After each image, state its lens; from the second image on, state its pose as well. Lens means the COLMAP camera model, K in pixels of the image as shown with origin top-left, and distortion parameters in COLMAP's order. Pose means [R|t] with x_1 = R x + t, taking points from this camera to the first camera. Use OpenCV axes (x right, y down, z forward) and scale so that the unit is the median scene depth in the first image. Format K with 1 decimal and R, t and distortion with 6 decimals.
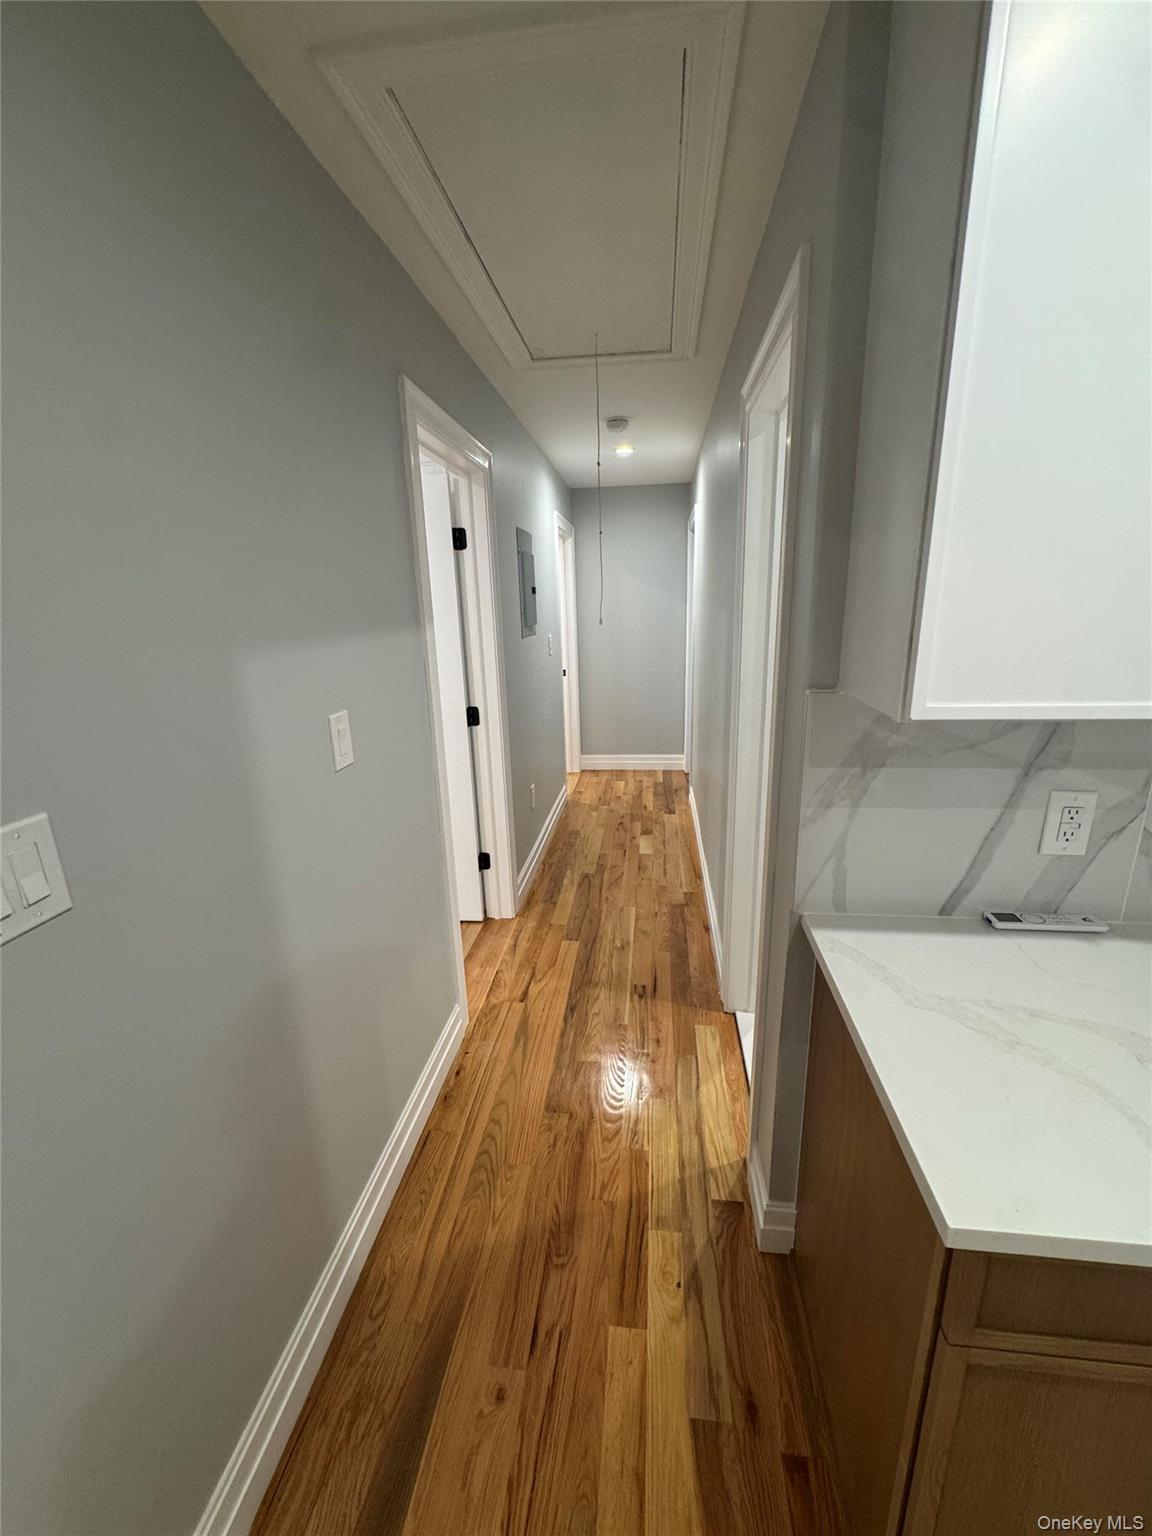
lens RADIAL K [[613.4, 0, 573.5], [0, 613.4, 767.6], [0, 0, 1]] dist [0.000780, -0.000157]
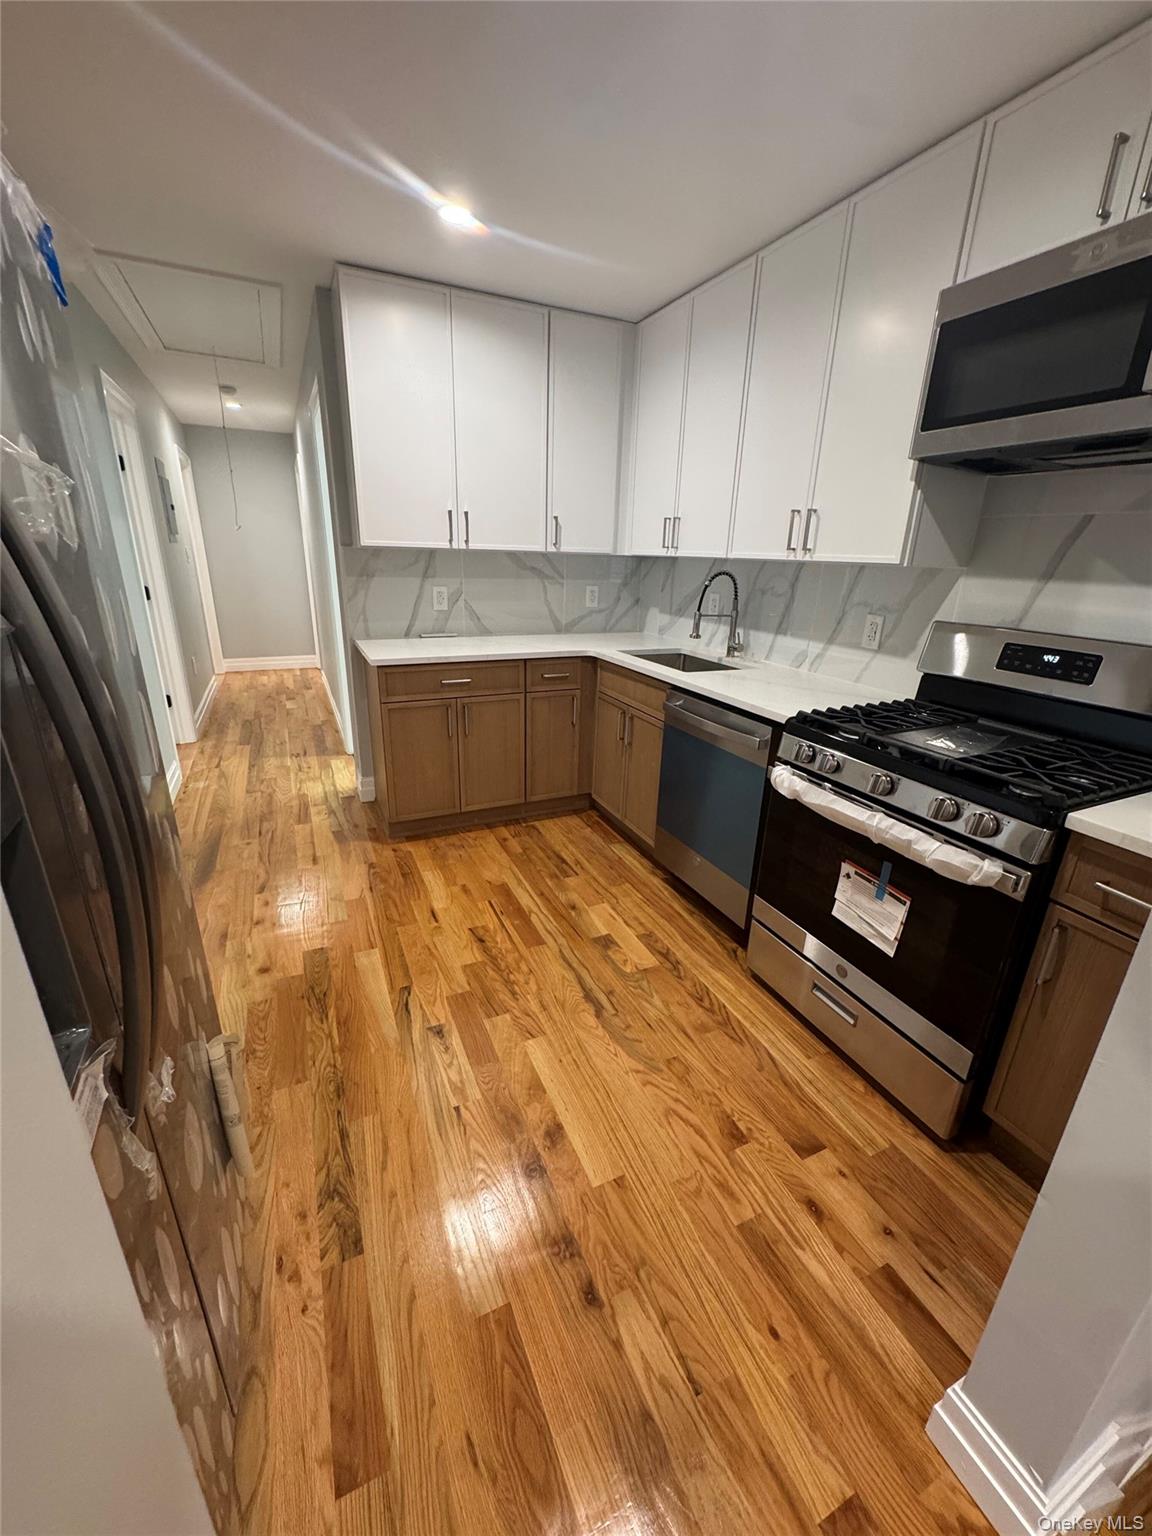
lens RADIAL K [[613.4, 0, 579.8], [0, 613.4, 772.6], [0, 0, 1]] dist [0.000780, -0.000157]
pose [[0.843000, -0.124957, 0.523199, -0.112245], [0.086606, 0.991484, 0.097255, 0.288258], [-0.530896, -0.036674, 0.846643, -0.779610]]
